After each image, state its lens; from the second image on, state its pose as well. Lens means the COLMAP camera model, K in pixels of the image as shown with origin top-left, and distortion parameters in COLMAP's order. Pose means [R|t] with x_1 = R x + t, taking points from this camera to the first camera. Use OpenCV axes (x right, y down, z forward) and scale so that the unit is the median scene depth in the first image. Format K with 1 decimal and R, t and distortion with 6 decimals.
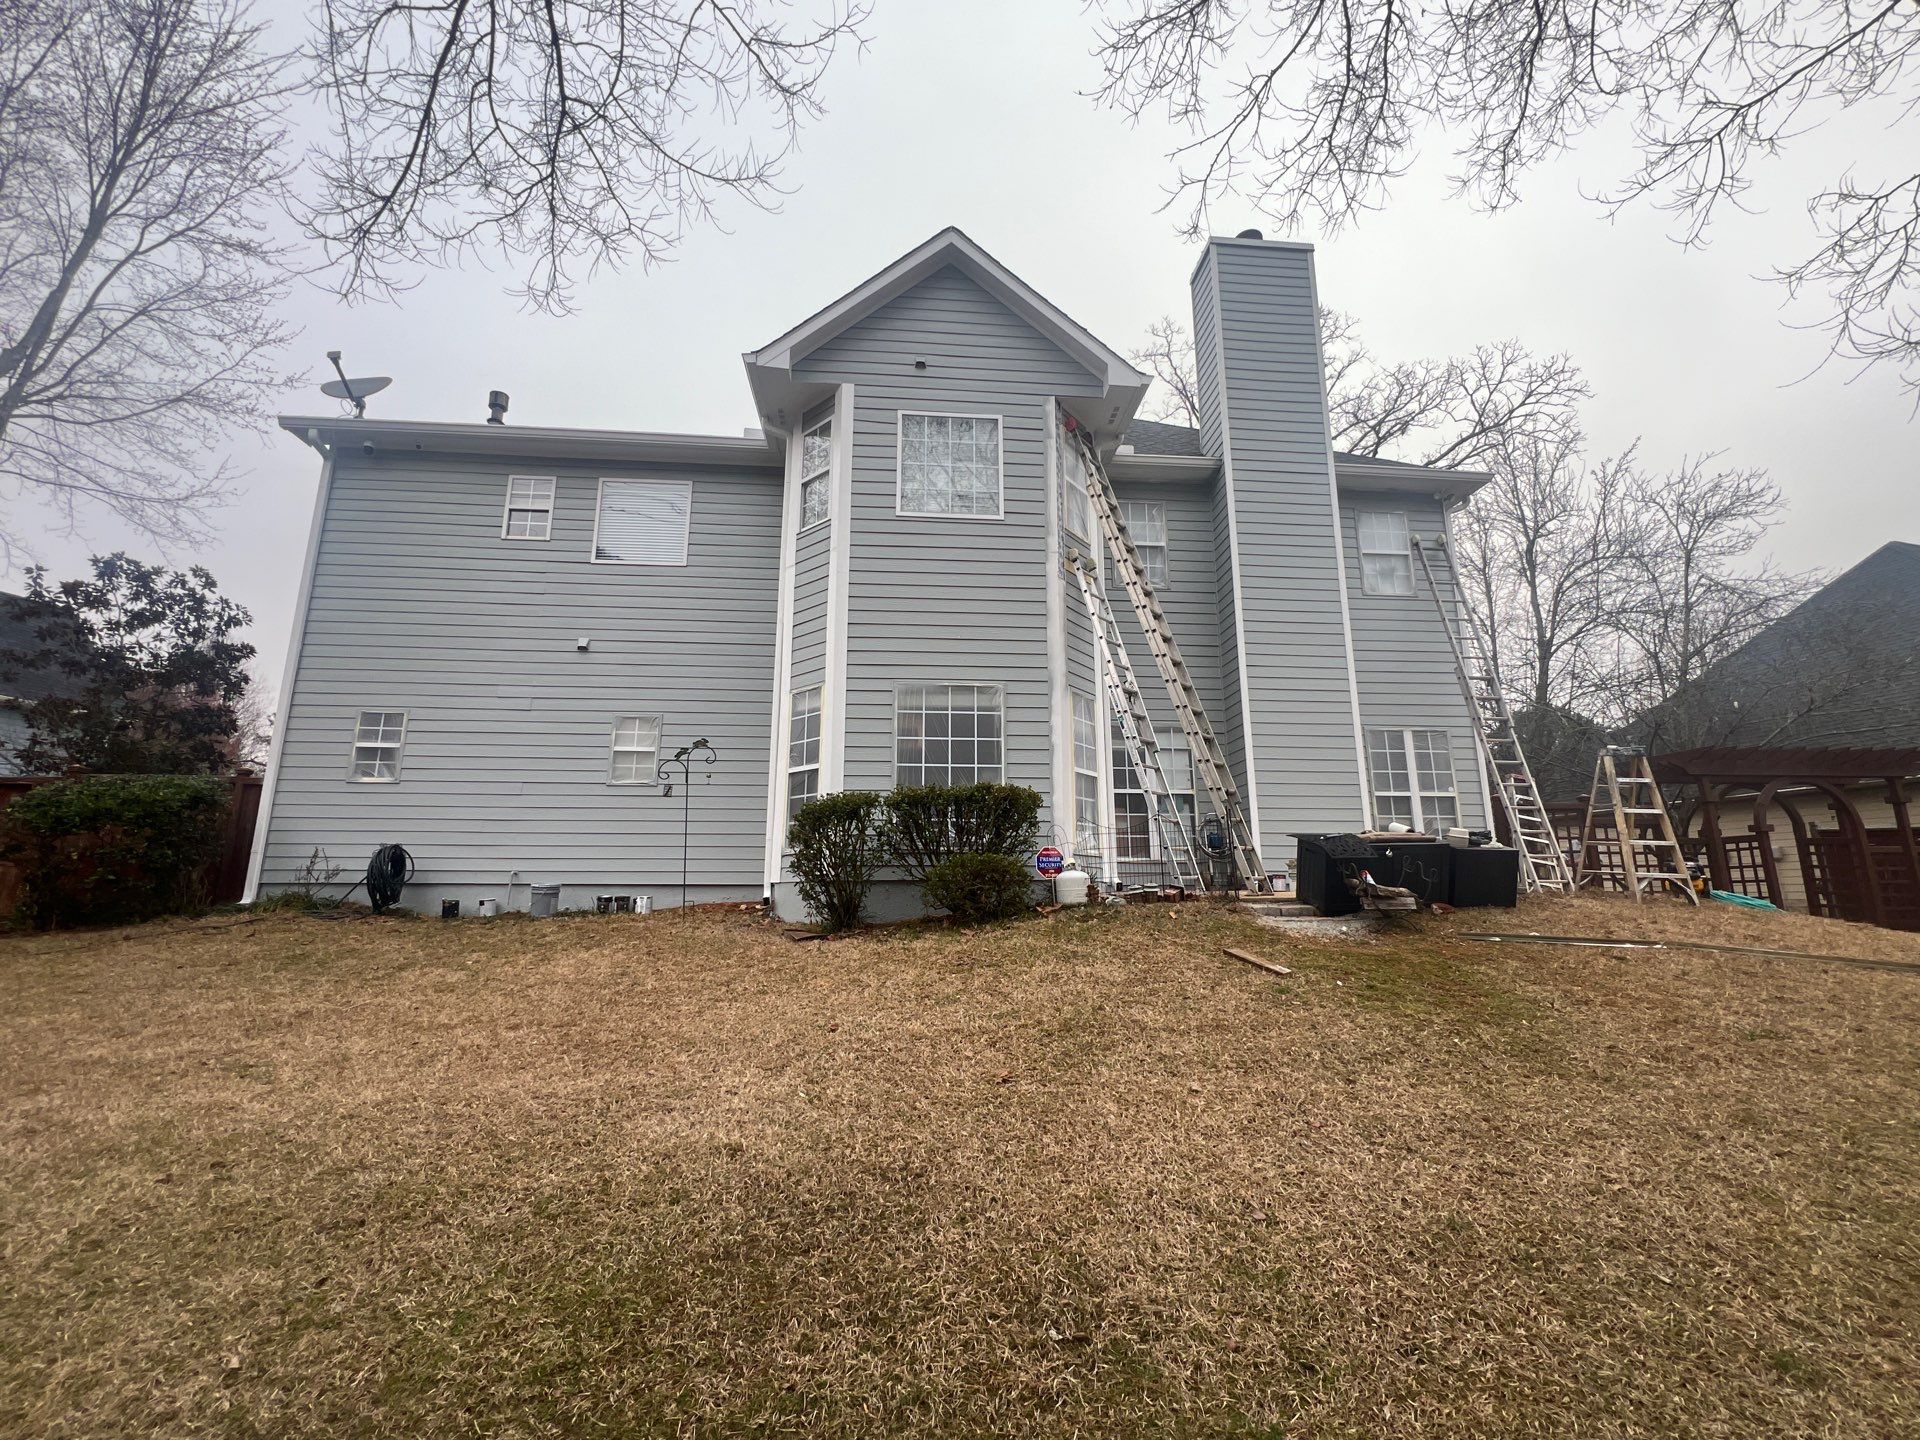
lens RADIAL K [[829.0, 0, 954.7], [0, 829.0, 718.4], [0, 0, 1]] dist [0.002510, -0.000705]
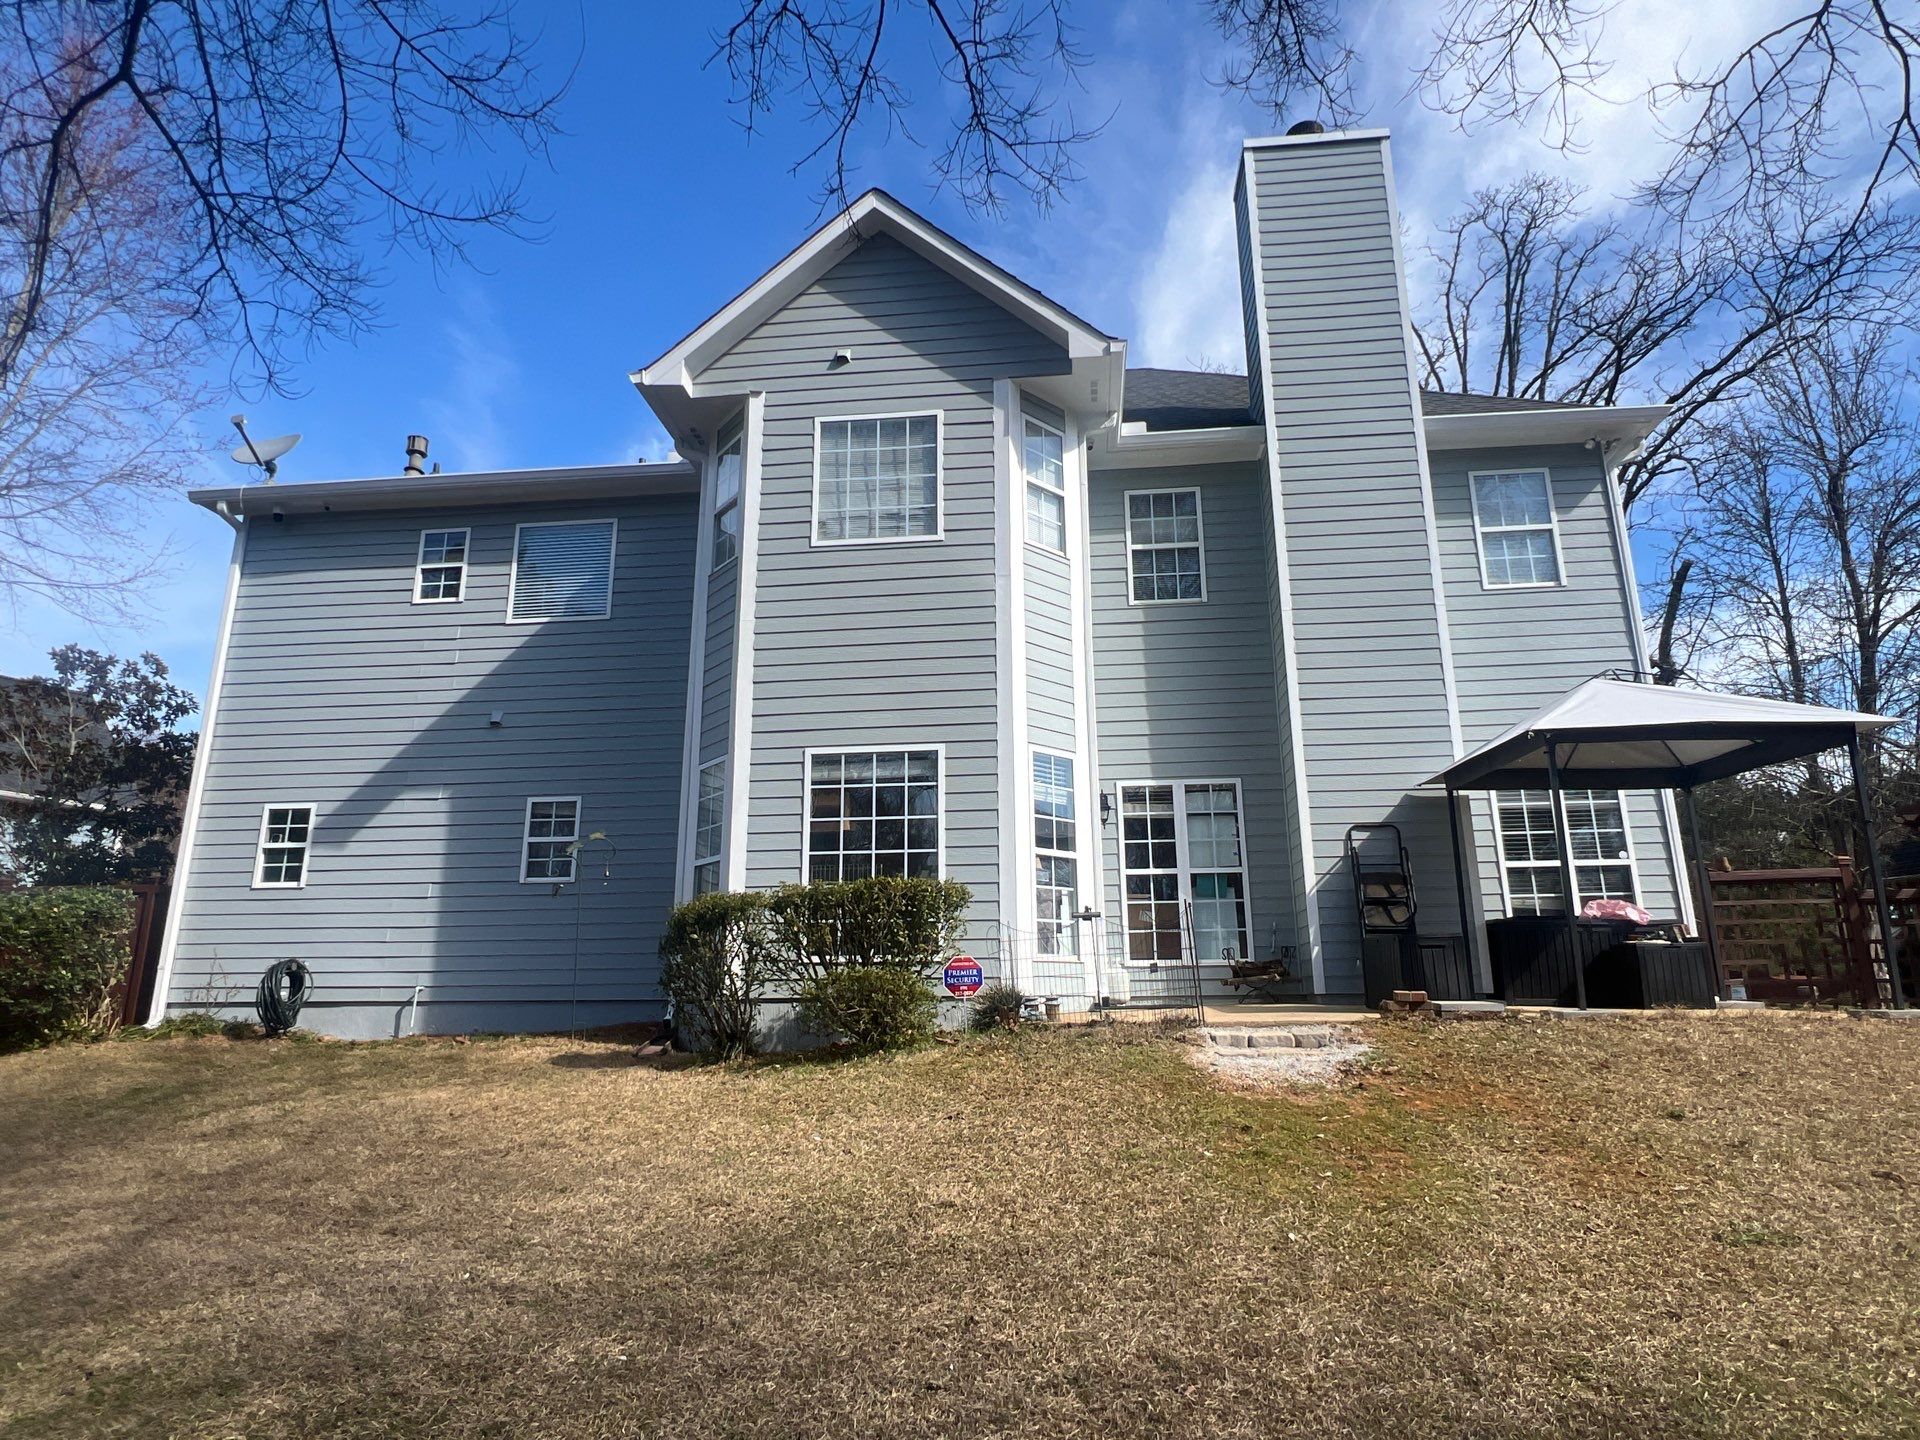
lens RADIAL K [[1091.8, 0, 978.5], [0, 1091.8, 720.1], [0, 0, 1]] dist [0.001419, 0.001066]
pose [[0.981479, -0.053319, -0.184000, 0.249453], [0.047584, 0.998238, -0.035452, -0.024149], [0.185566, 0.026040, 0.982287, -0.022986]]
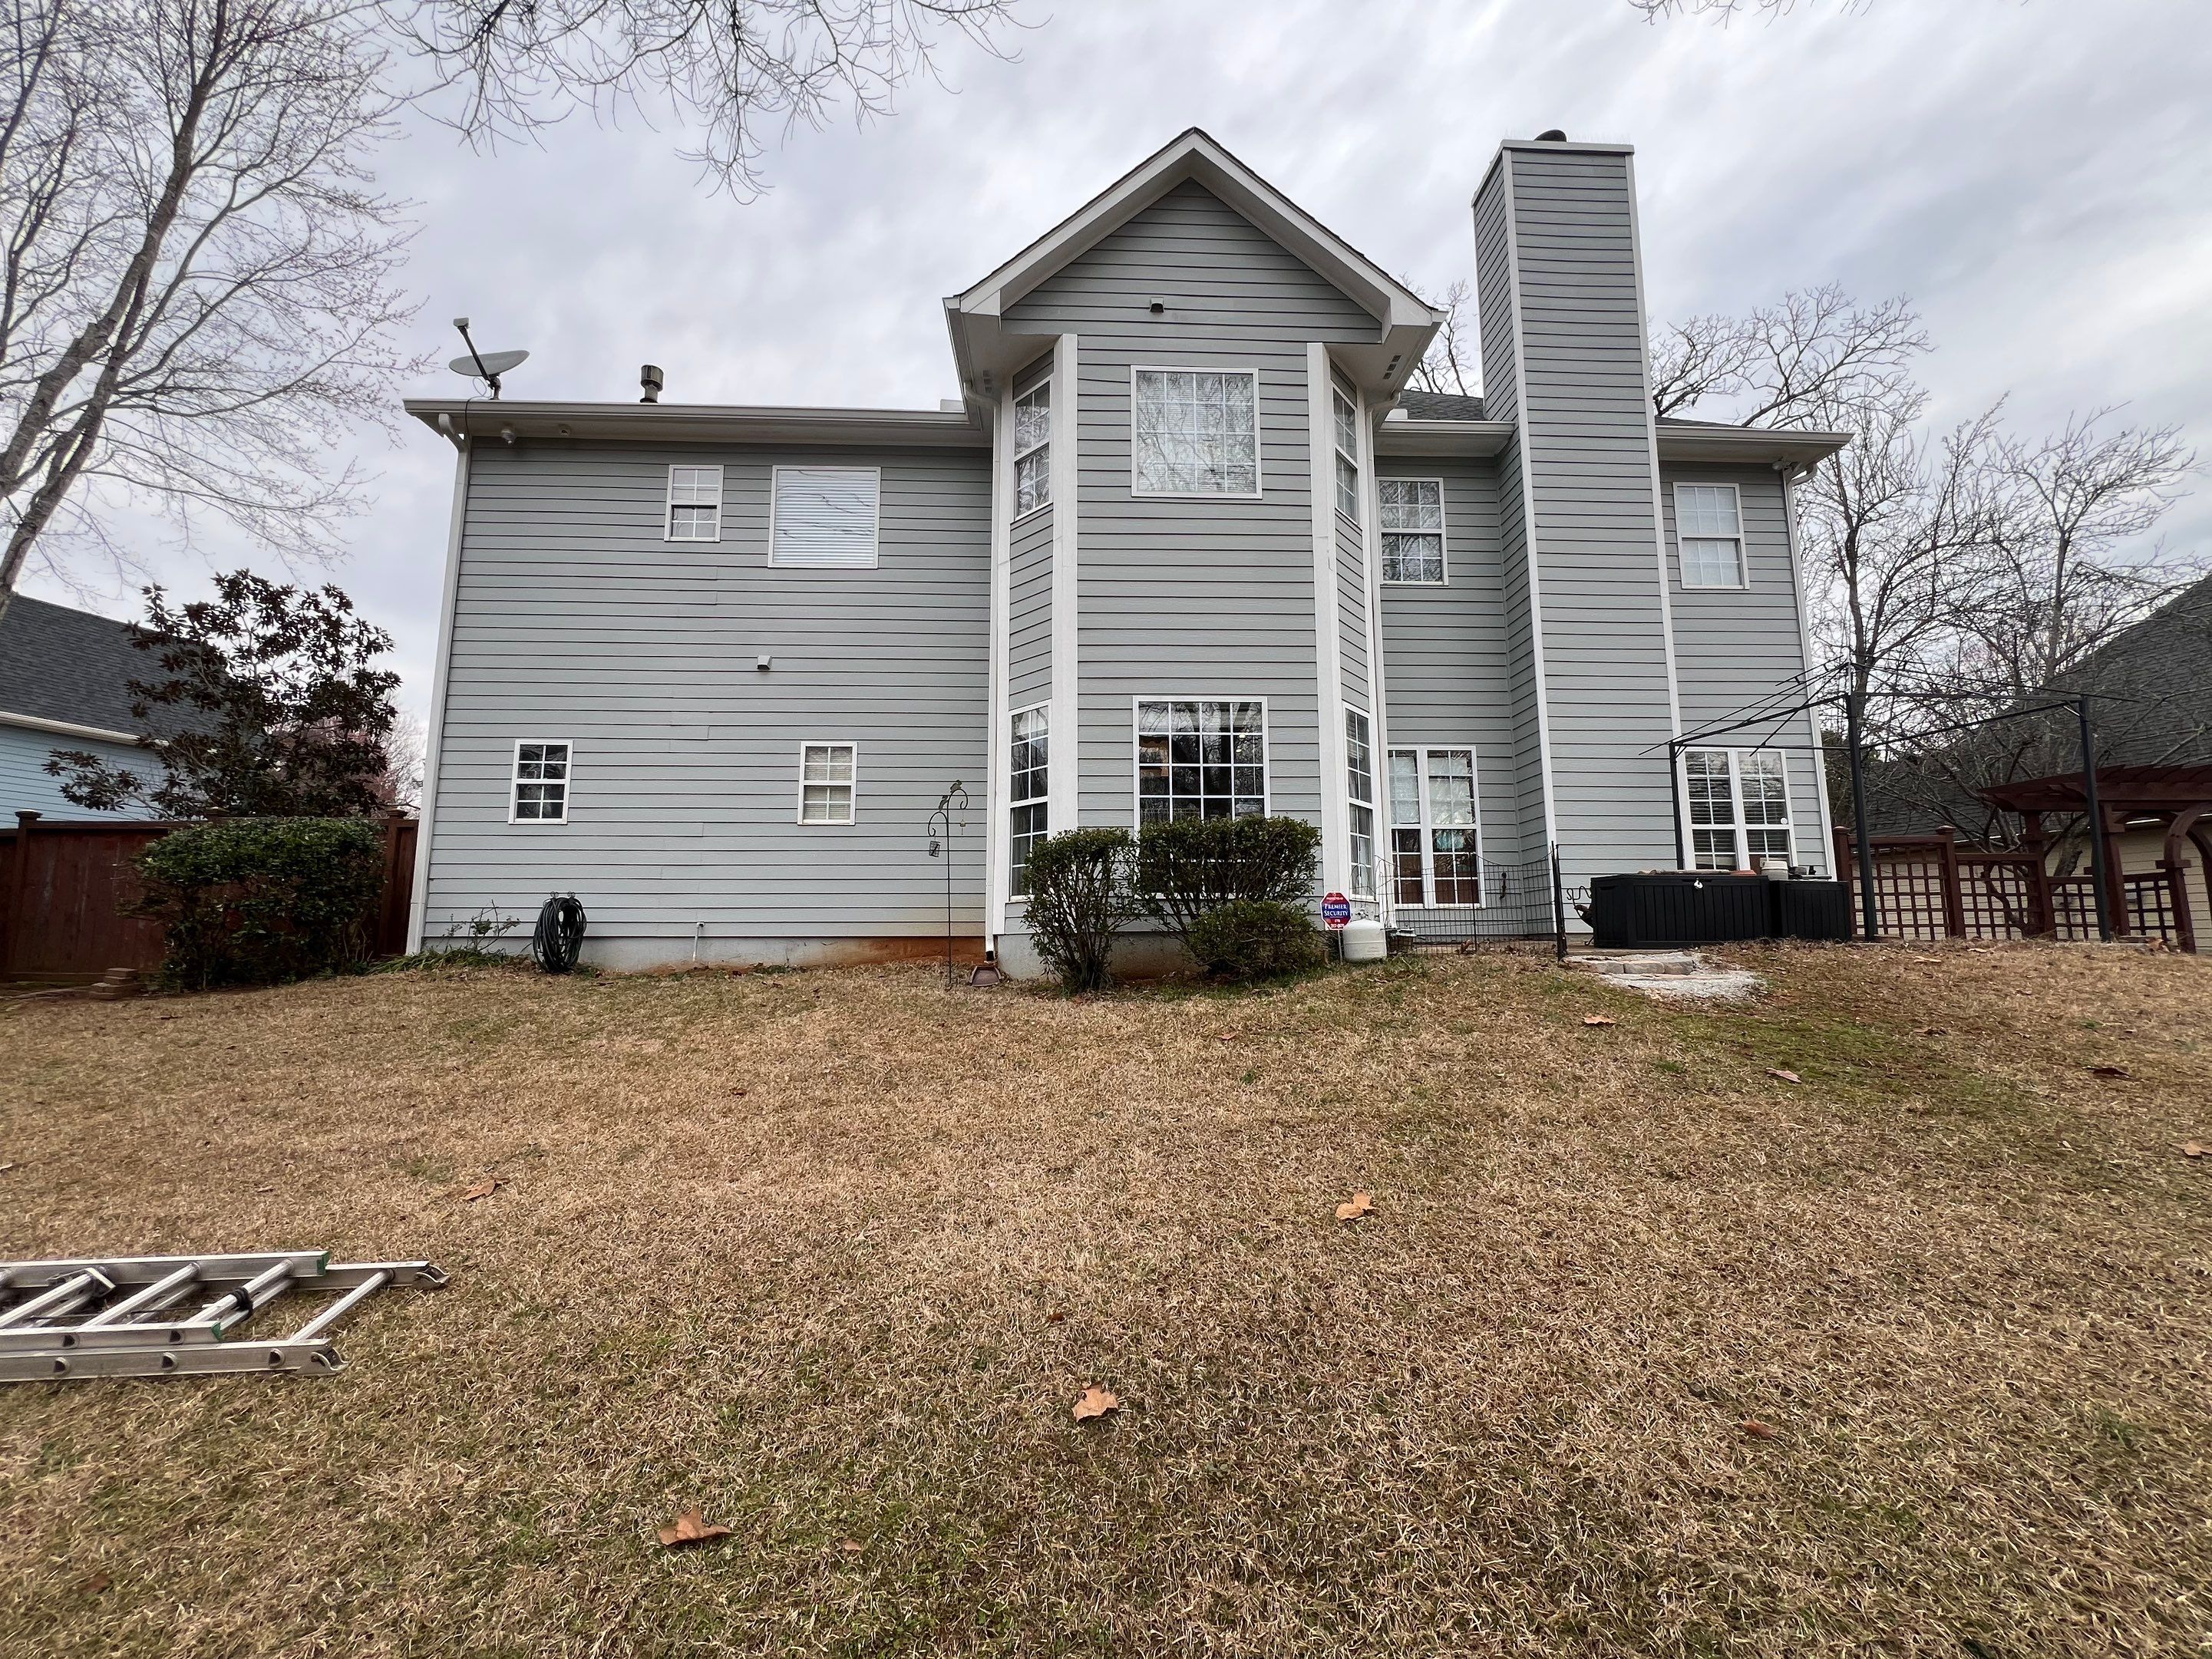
lens RADIAL K [[880.2, 0, 1093.4], [0, 880.2, 826.8], [0, 0, 1]] dist [0.001973, -0.000386]
pose [[0.999046, -0.009136, -0.042711, -0.066078], [0.012520, 0.996744, 0.079651, 0.012273], [0.041844, -0.080109, 0.995907, 0.085062]]
